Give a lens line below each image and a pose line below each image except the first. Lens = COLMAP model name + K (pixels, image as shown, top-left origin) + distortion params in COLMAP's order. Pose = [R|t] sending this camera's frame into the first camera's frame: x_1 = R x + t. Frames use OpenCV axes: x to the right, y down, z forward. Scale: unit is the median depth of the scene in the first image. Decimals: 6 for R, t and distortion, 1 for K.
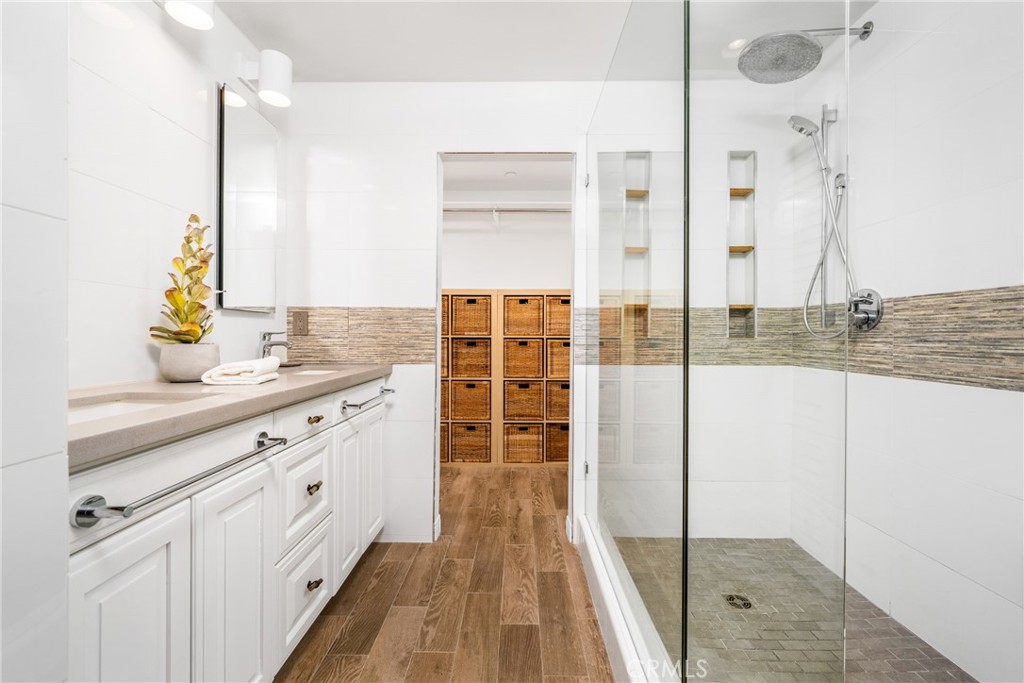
lens RADIAL K [[424.9, 0, 512.1], [0, 424.9, 337.8], [0, 0, 1]] dist [-0.000219, -0.000009]
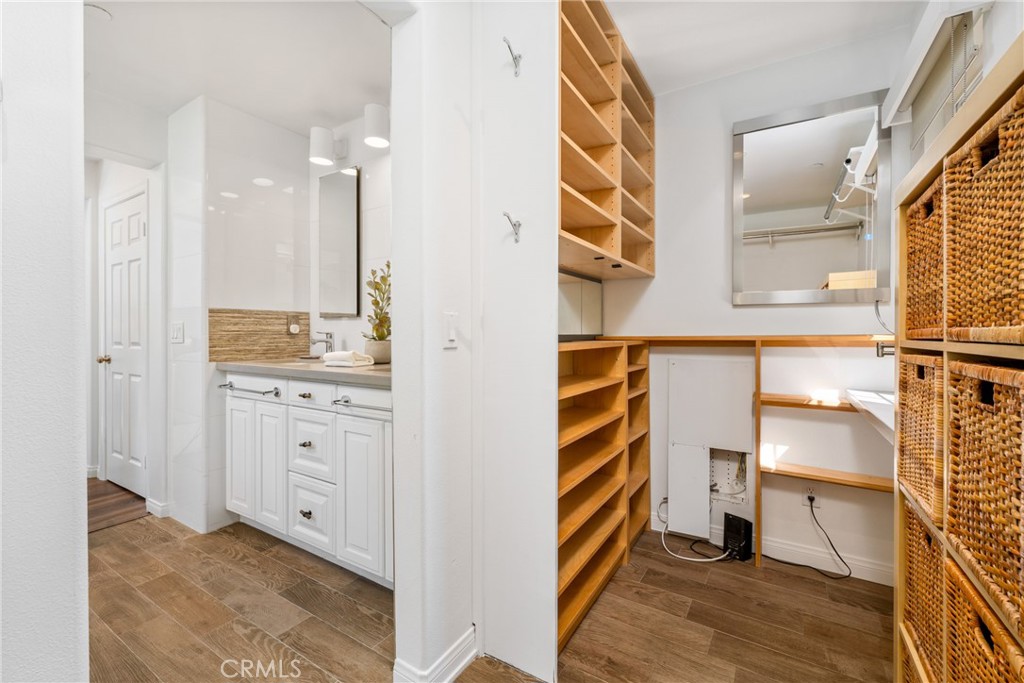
lens RADIAL K [[424.9, 0, 514.0], [0, 424.9, 333.7], [0, 0, 1]] dist [-0.000219, -0.000009]
pose [[-0.517673, -0.002342, -0.855576, 0.237330], [-0.005713, 0.999983, 0.000719, -0.009719], [0.855560, 0.005260, -0.517677, 1.451318]]
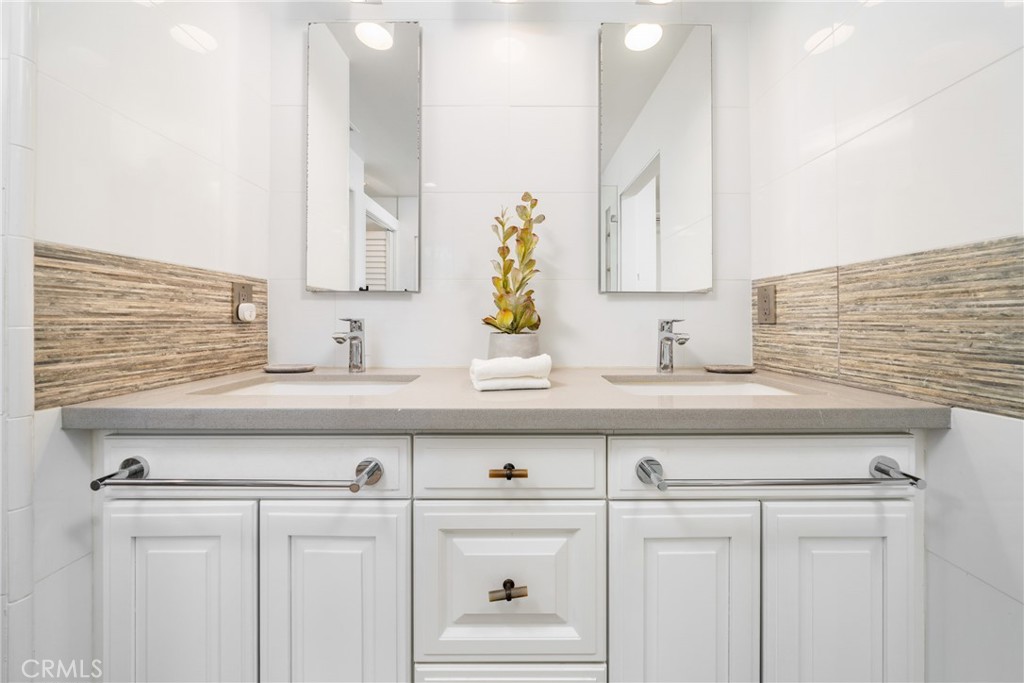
lens RADIAL K [[359.7, 0, 513.9], [0, 359.7, 315.8], [0, 0, 1]] dist [-0.002266, -0.000146]
pose [[0.016811, -0.020584, -0.999647, 0.016028], [-0.005889, 0.999769, -0.020685, -0.005189], [0.999841, 0.006234, 0.016685, 0.624902]]
